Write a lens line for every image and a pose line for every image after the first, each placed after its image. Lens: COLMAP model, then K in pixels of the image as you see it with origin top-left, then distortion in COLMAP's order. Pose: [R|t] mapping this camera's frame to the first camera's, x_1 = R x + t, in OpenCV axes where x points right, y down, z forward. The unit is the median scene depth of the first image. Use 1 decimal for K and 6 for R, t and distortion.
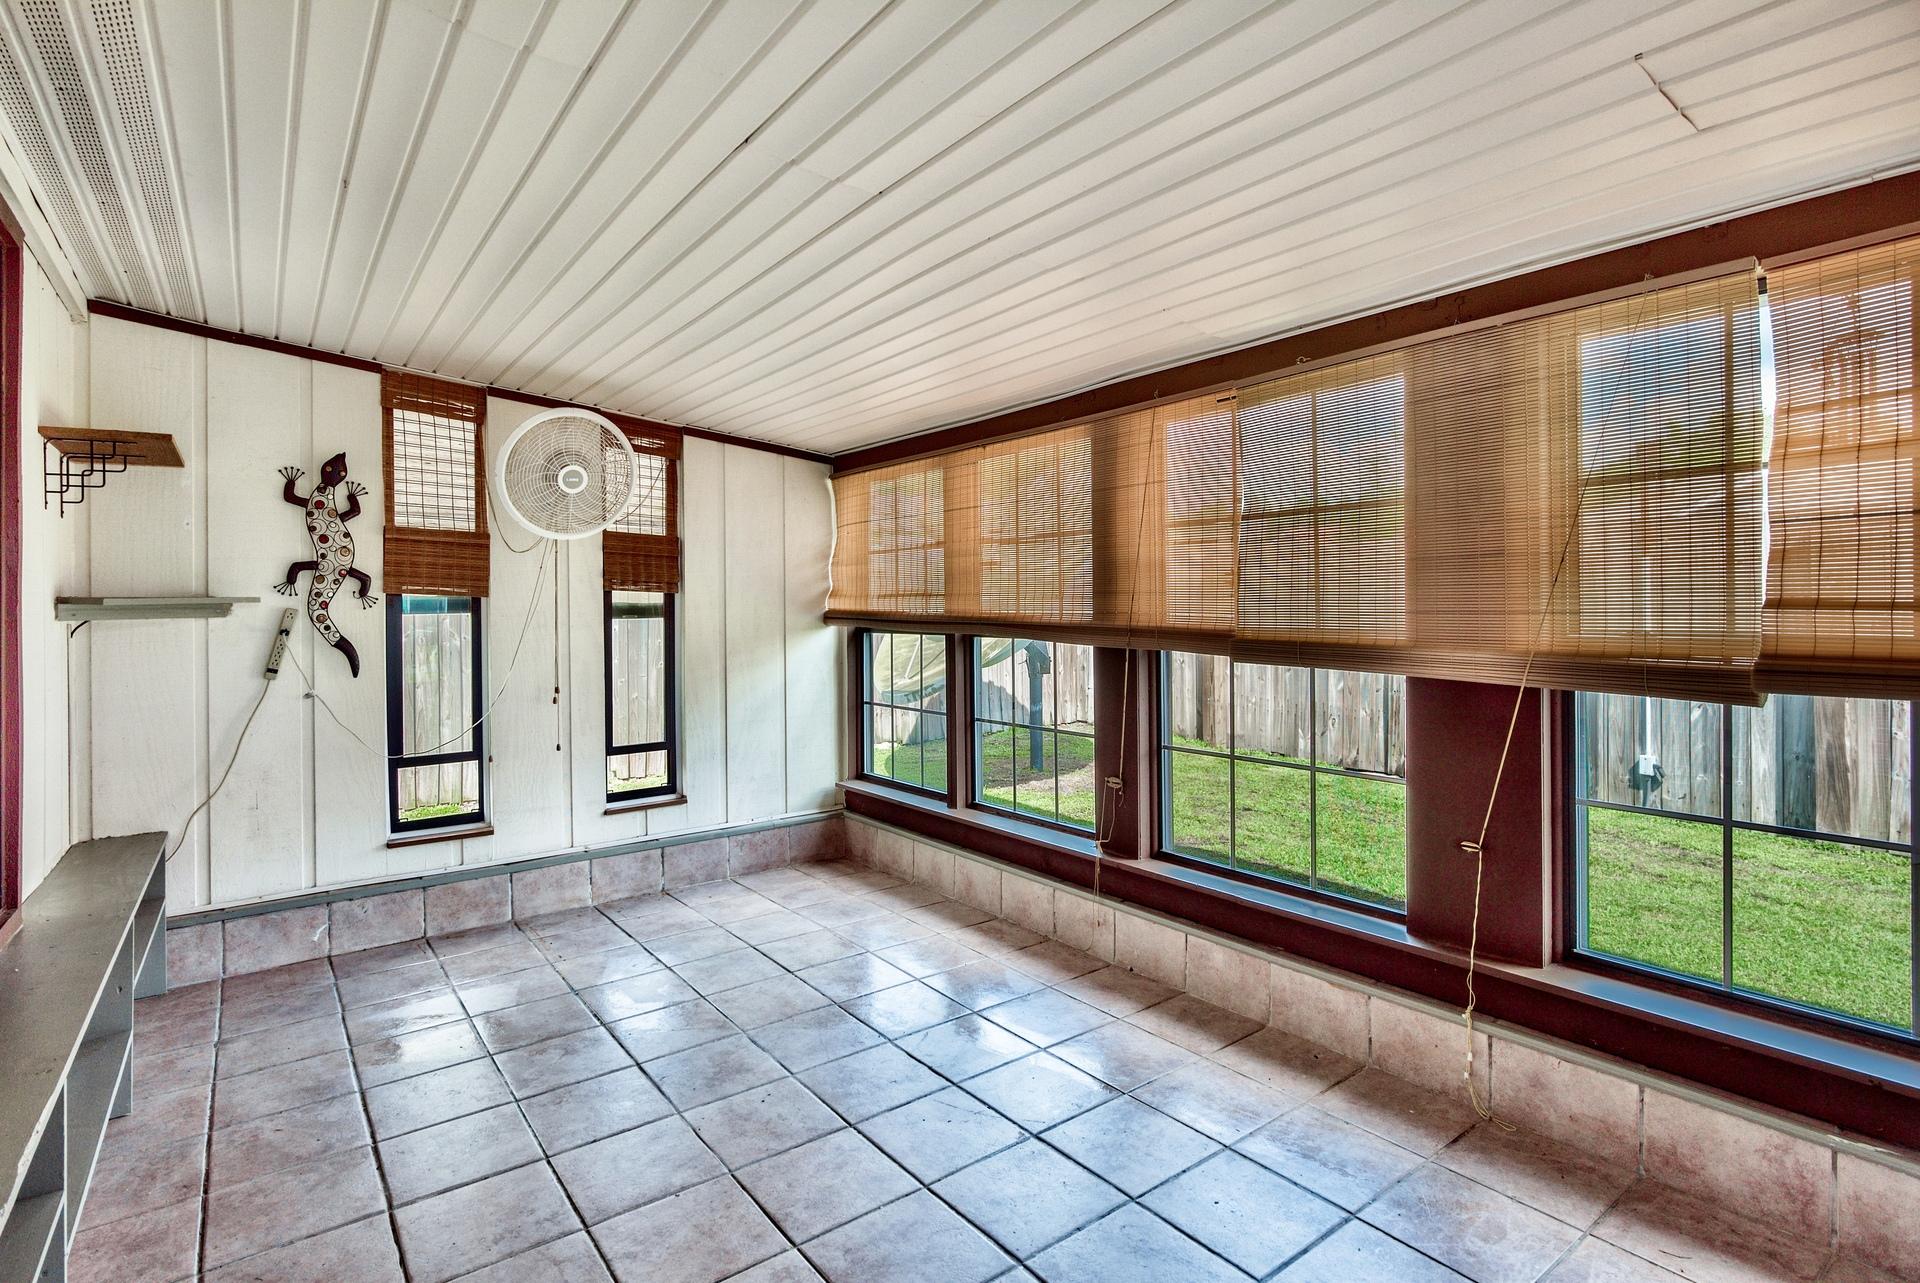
lens RADIAL K [[947.6, 0, 957.4], [0, 947.6, 589.1], [0, 0, 1]] dist [-0.002580, -0.000170]
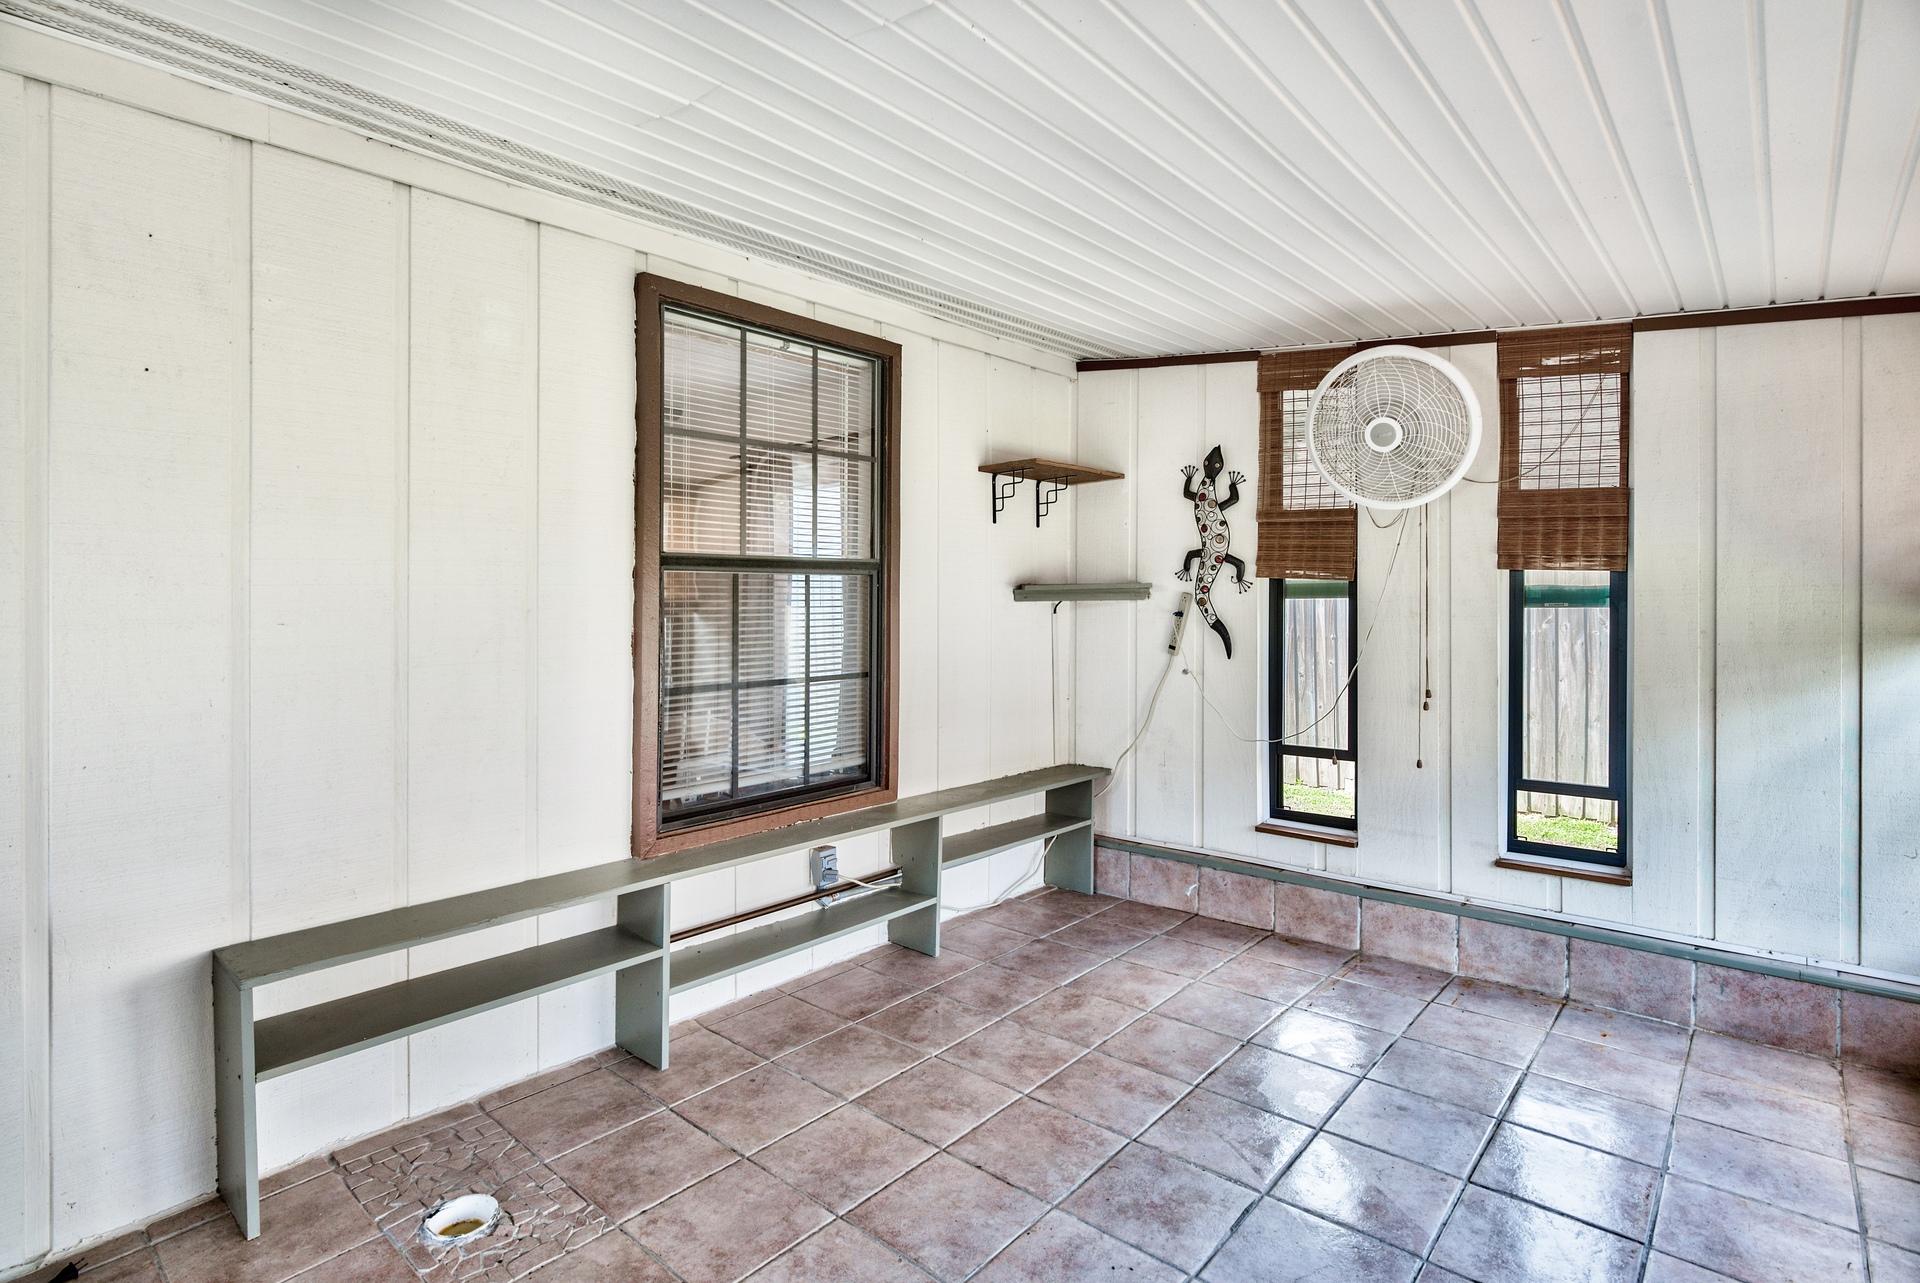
lens RADIAL K [[947.6, 0, 957.4], [0, 947.6, 589.1], [0, 0, 1]] dist [-0.002580, -0.000170]
pose [[0.207303, -0.000097, -0.978277, 0.311564], [0.020676, 0.999777, 0.004283, 0.005518], [0.978058, -0.021115, 0.207259, 0.474023]]
